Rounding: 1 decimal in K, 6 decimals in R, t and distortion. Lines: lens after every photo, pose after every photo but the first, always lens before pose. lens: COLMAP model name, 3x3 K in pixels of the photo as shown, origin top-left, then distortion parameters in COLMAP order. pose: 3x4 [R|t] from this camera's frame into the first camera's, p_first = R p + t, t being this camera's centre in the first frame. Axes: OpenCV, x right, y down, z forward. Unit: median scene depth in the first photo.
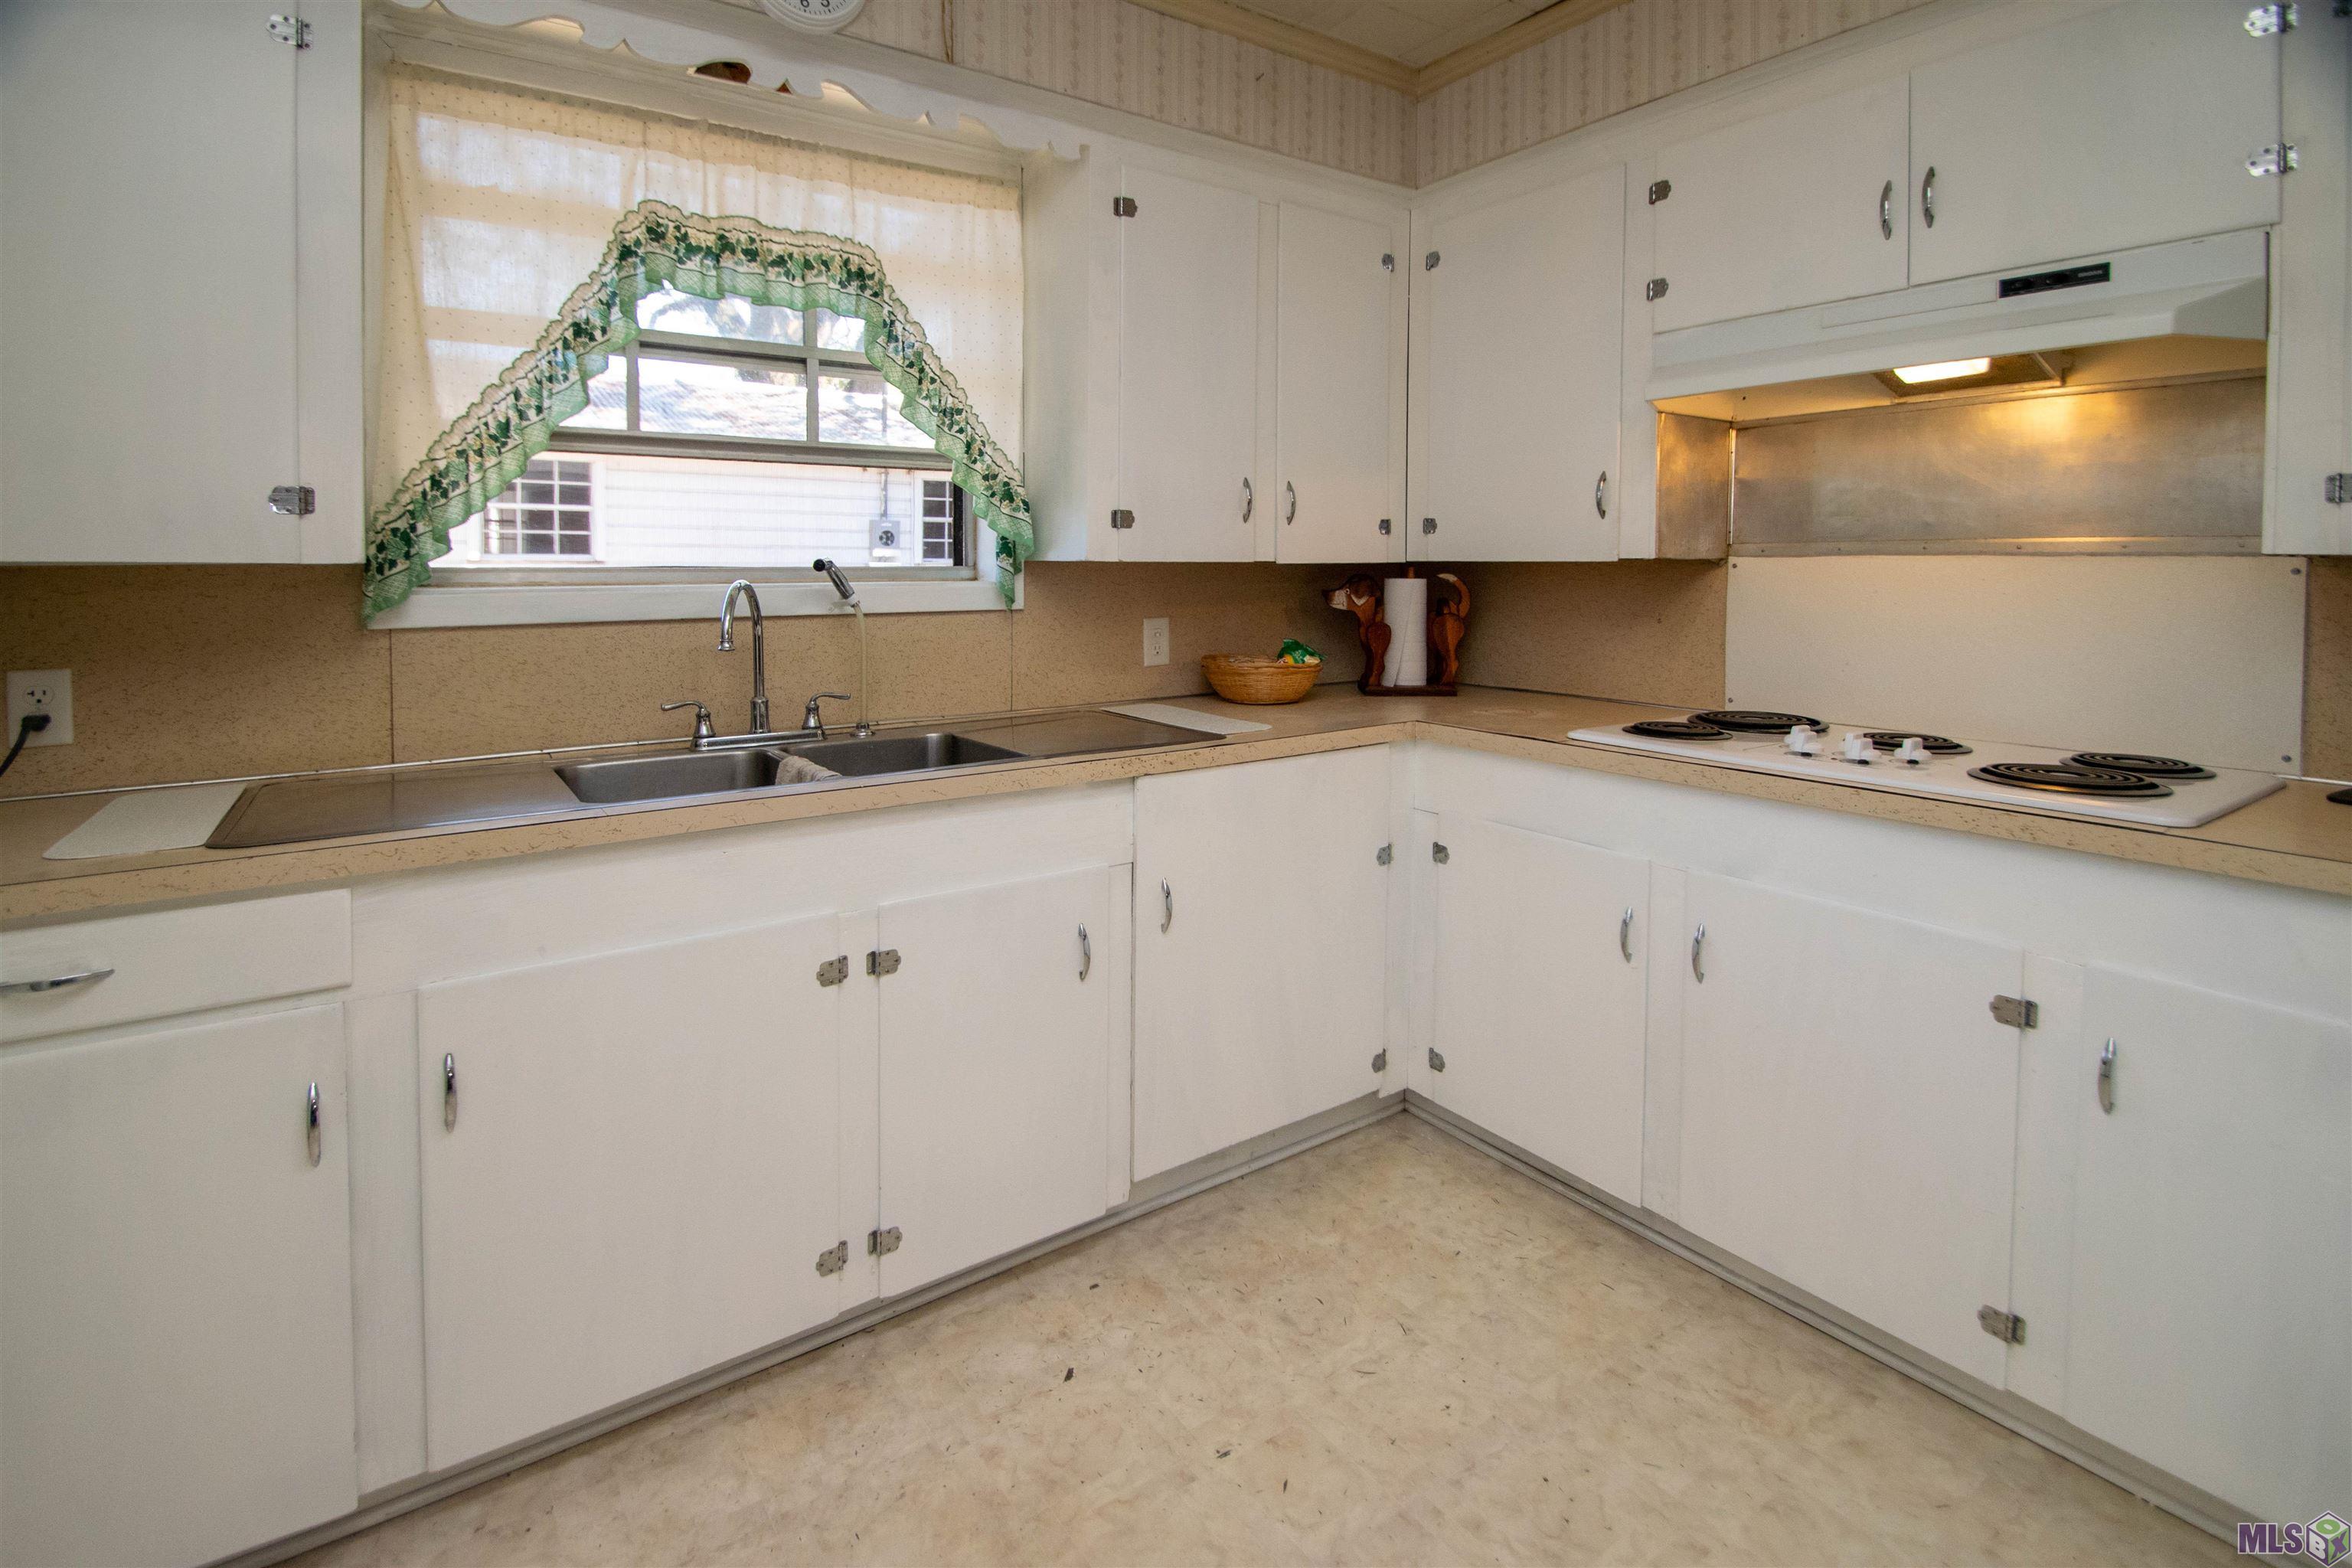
lens RADIAL K [[1092.8, 0, 1167.1], [0, 1092.8, 597.0], [0, 0, 1]] dist [-0.003274, -0.000092]
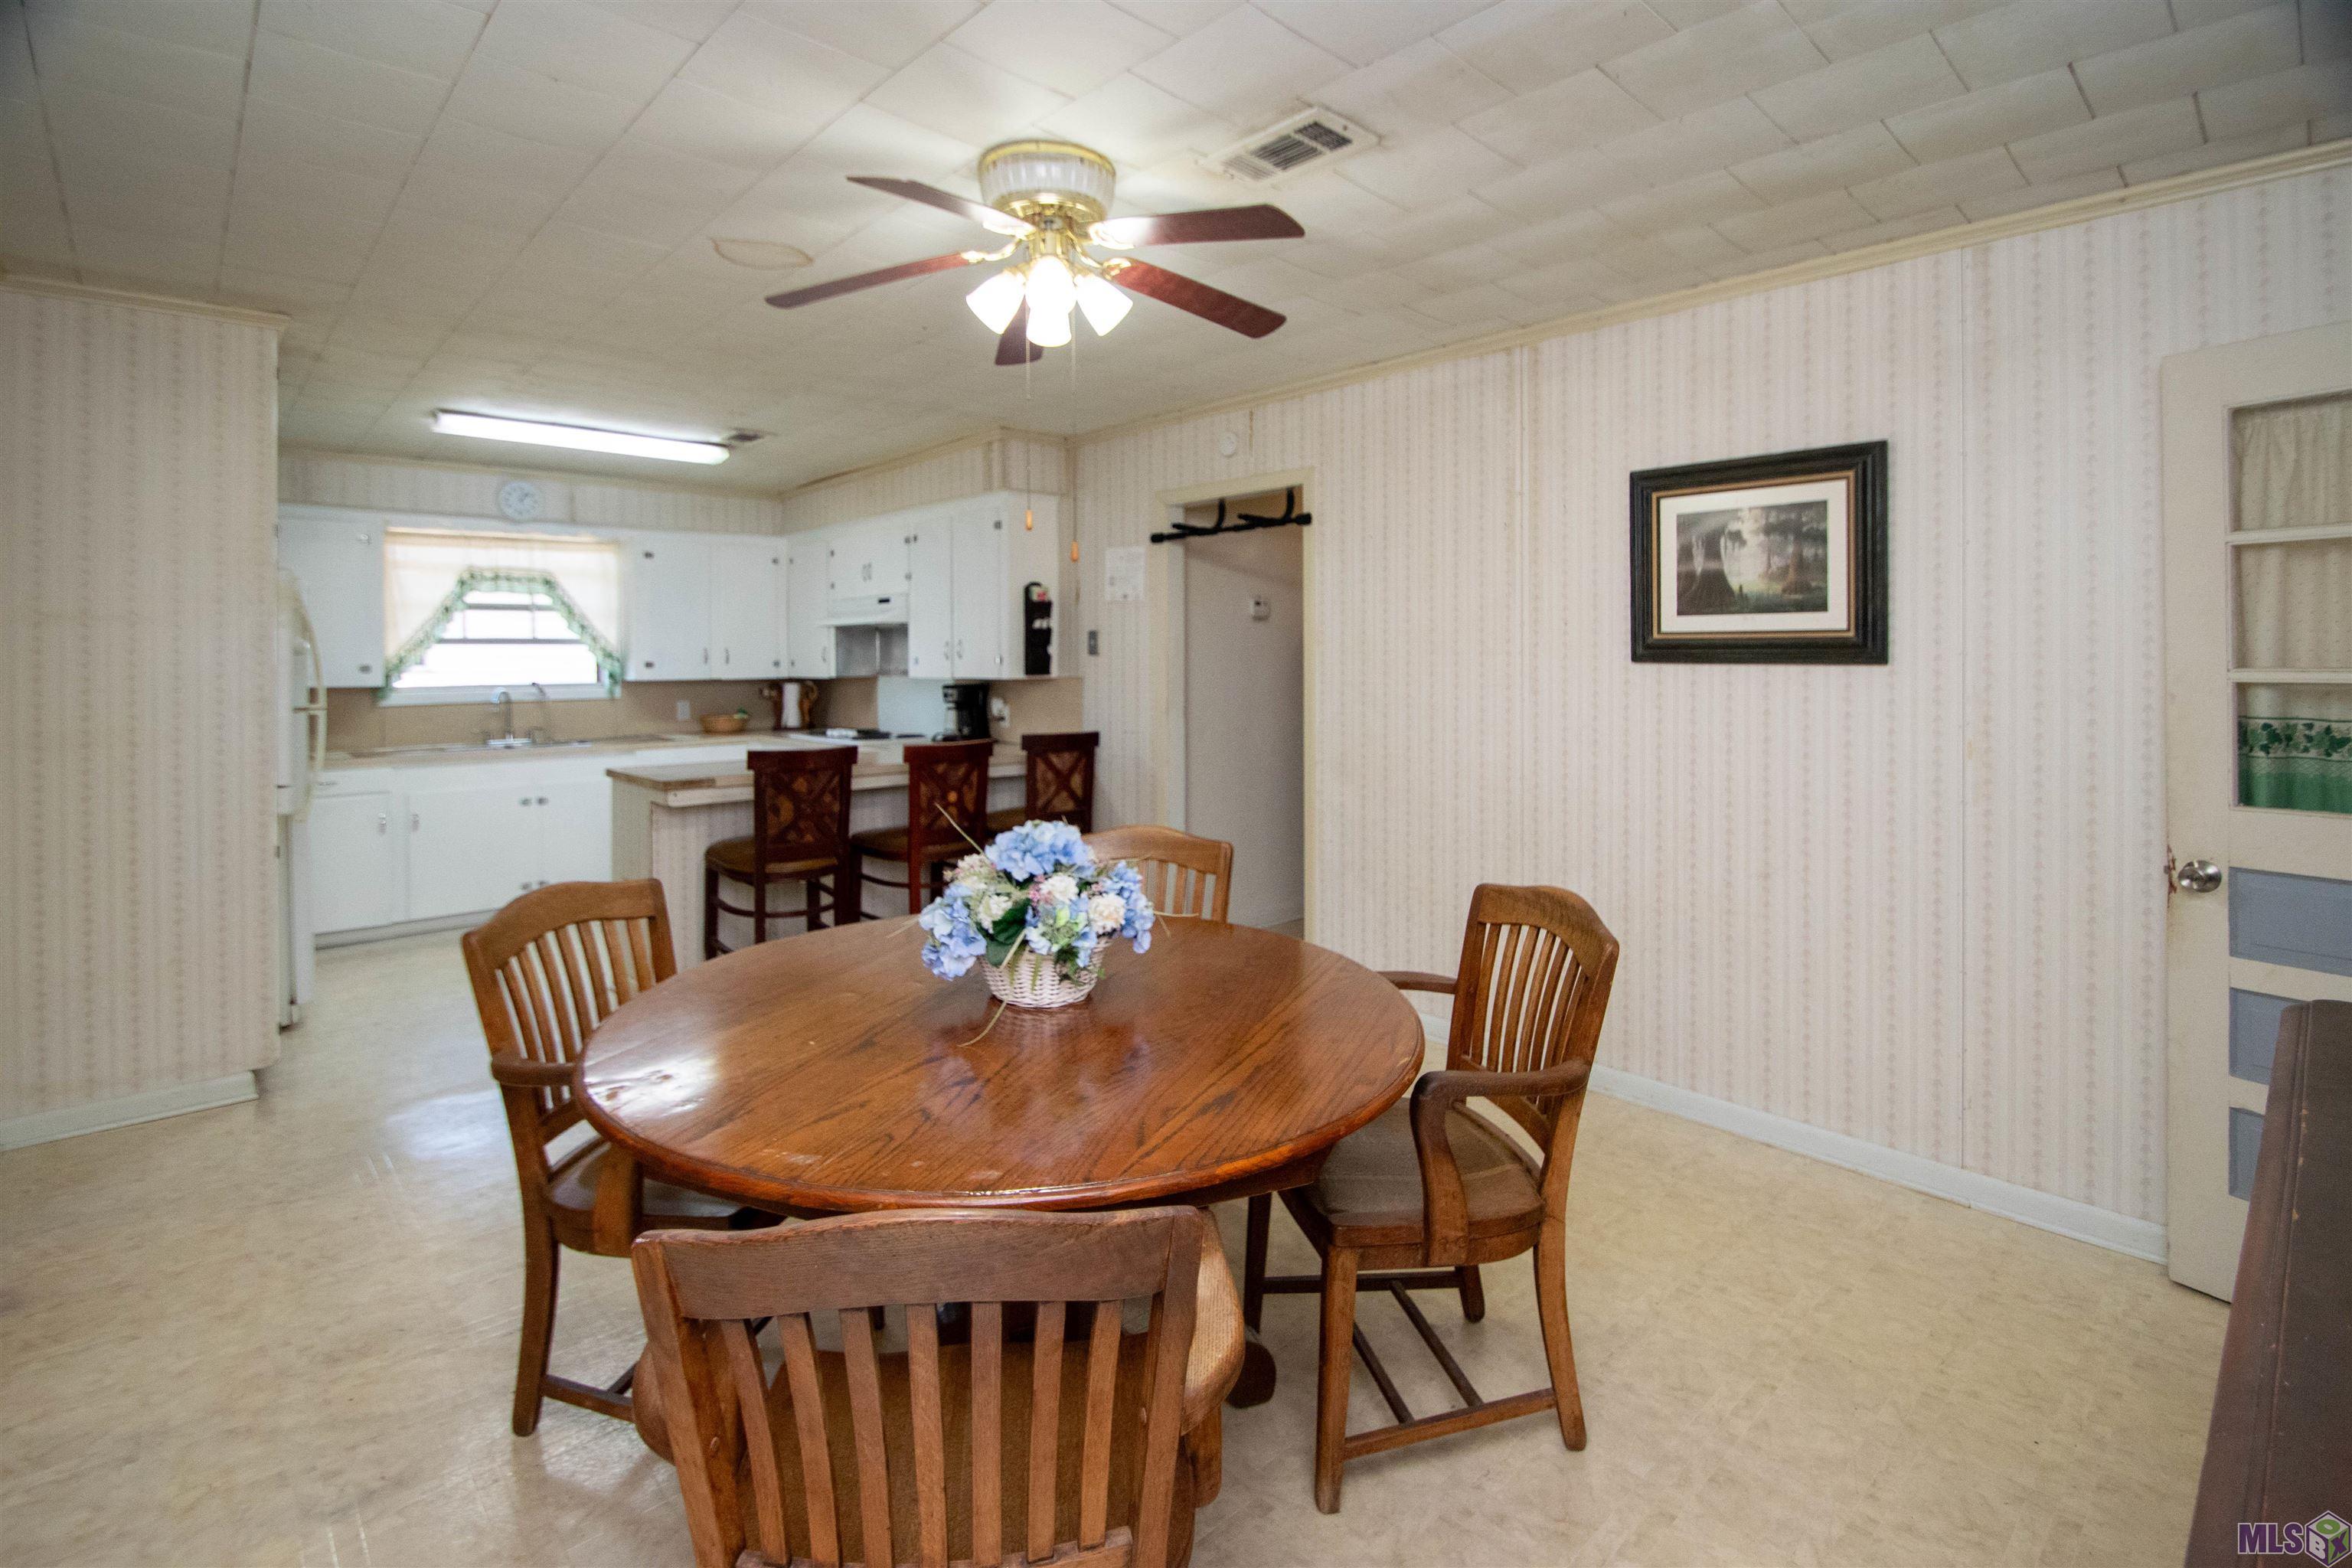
lens RADIAL K [[1077.0, 0, 1150.9], [0, 1077.0, 659.0], [0, 0, 1]] dist [-0.018397, -0.000090]
pose [[0.991437, -0.007481, 0.130368, 0.935045], [0.011490, 0.999483, -0.030027, 0.010013], [-0.130076, 0.031268, 0.991011, -2.018809]]
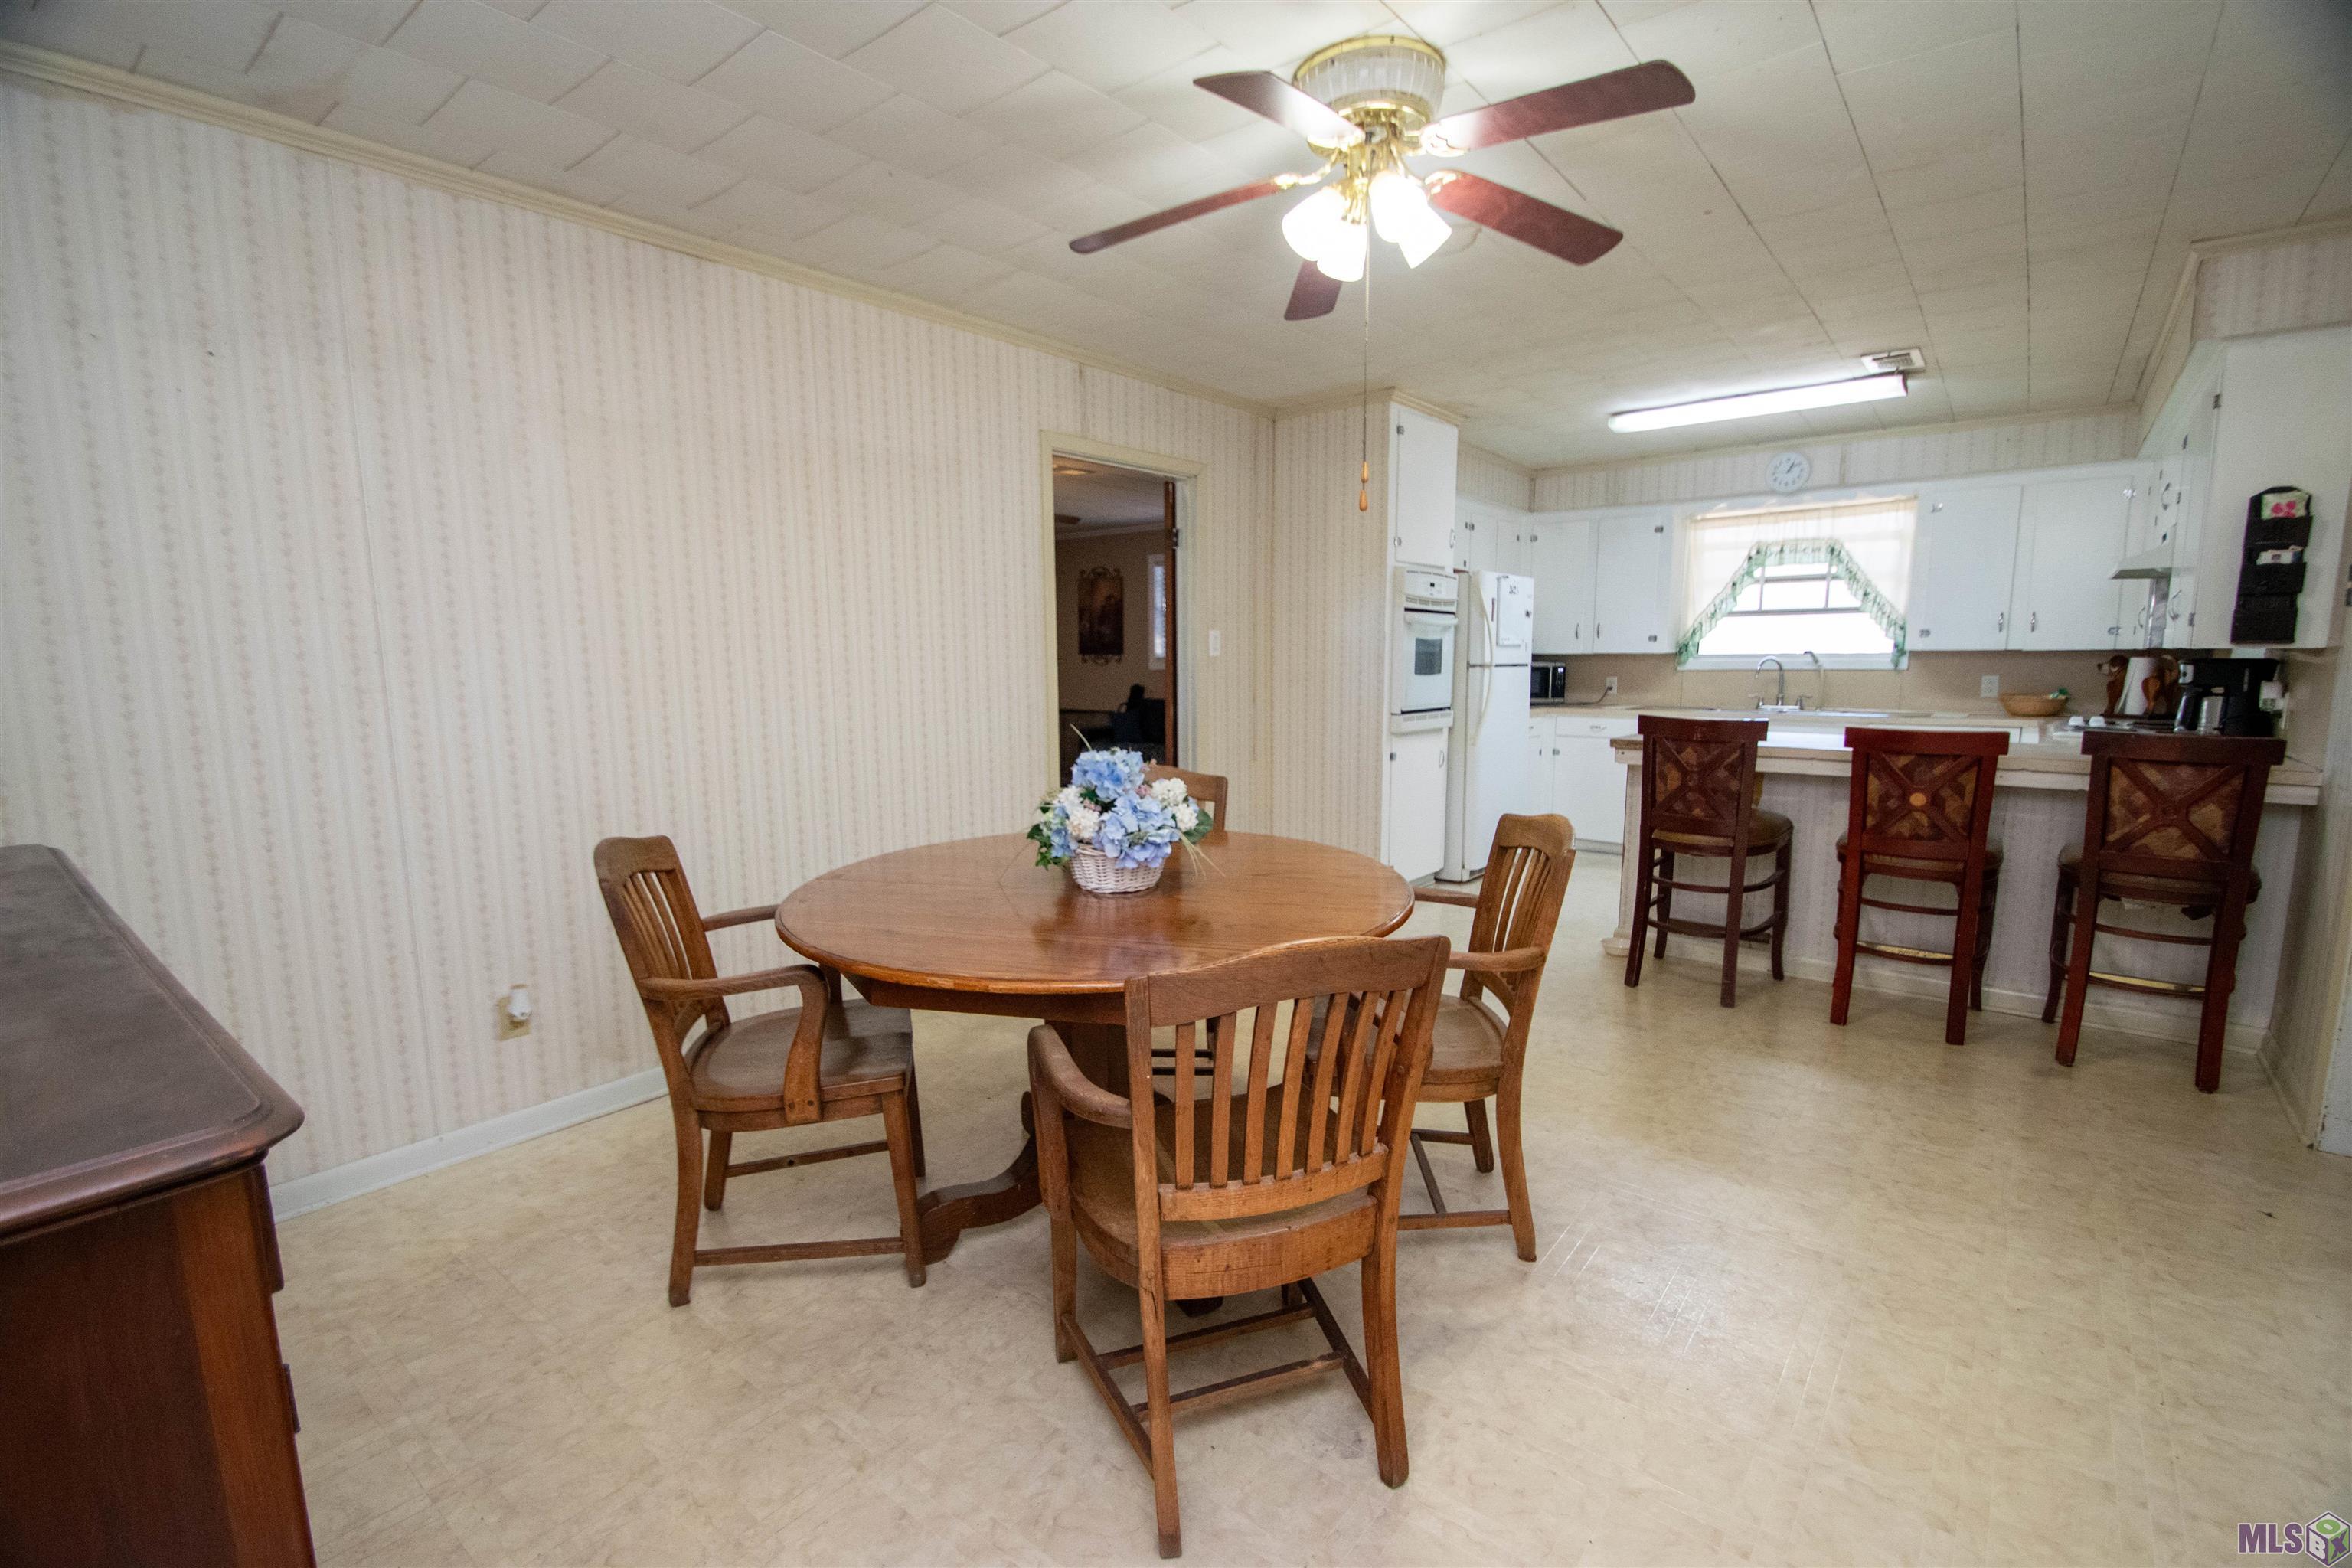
lens RADIAL K [[1046.5, 0, 1183.4], [0, 1046.5, 805.3], [0, 0, 1]] dist [0.011477, -0.015885]
pose [[0.264377, 0.136711, -0.954680, 2.007848], [-0.018389, 0.990436, 0.136739, 0.023087], [0.964244, -0.018595, 0.264363, -1.388219]]
